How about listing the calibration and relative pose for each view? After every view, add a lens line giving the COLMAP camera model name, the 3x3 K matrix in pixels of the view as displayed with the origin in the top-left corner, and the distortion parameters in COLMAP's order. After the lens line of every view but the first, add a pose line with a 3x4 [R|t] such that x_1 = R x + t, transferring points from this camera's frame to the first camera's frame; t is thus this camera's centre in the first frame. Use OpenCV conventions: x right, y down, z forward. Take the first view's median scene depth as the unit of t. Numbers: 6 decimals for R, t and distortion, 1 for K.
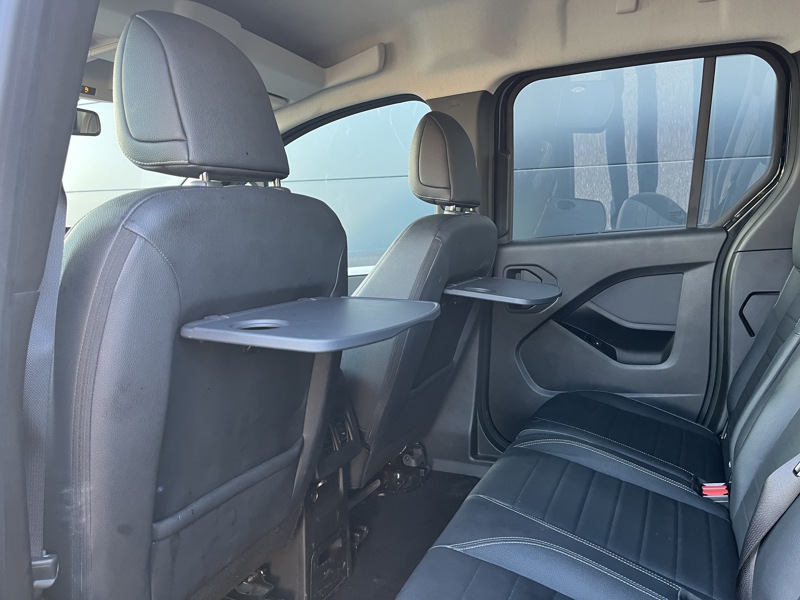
lens RADIAL K [[605.1, 0, 400.0], [0, 605.1, 300.0], [0, 0, 1]] dist [0.064212, -0.099039]
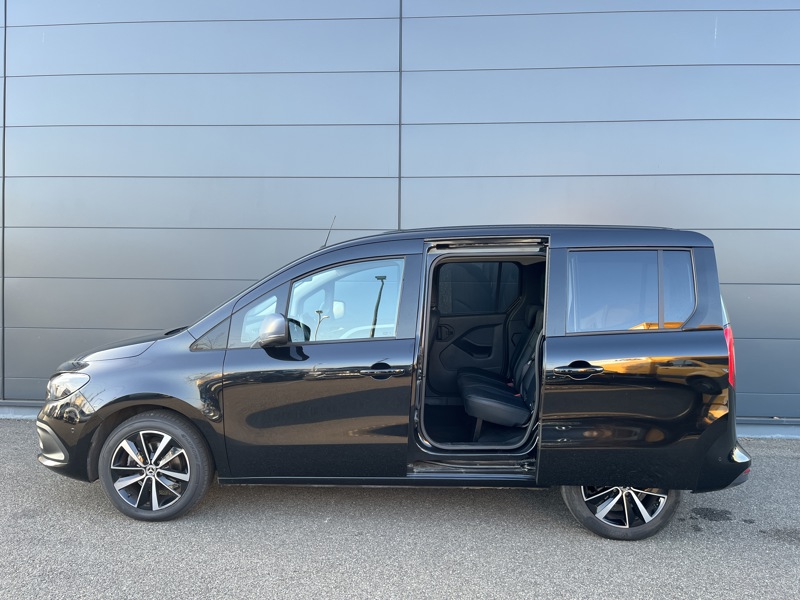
lens RADIAL K [[605.1, 0, 400.0], [0, 605.1, 300.0], [0, 0, 1]] dist [0.064212, -0.099039]
pose [[0.930946, 0.004835, 0.365125, -1.092661], [0.022292, 0.997295, -0.070043, 0.023343], [-0.364475, 0.073346, 0.928320, -1.665570]]
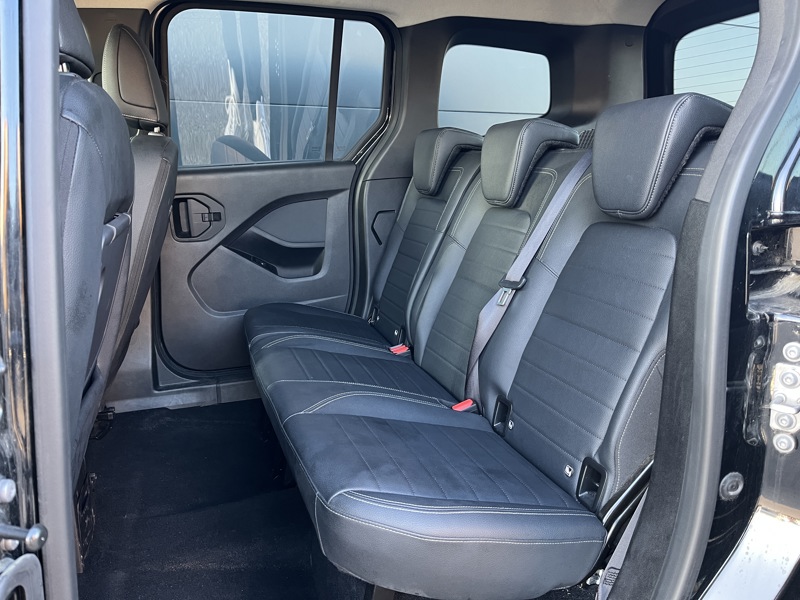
lens RADIAL K [[605.1, 0, 400.0], [0, 605.1, 300.0], [0, 0, 1]] dist [0.064212, -0.099039]
pose [[0.721226, -0.126831, 0.680990, -0.292593], [0.067970, 0.991308, 0.112640, 0.031404], [-0.689357, -0.034952, 0.723578, 0.004584]]
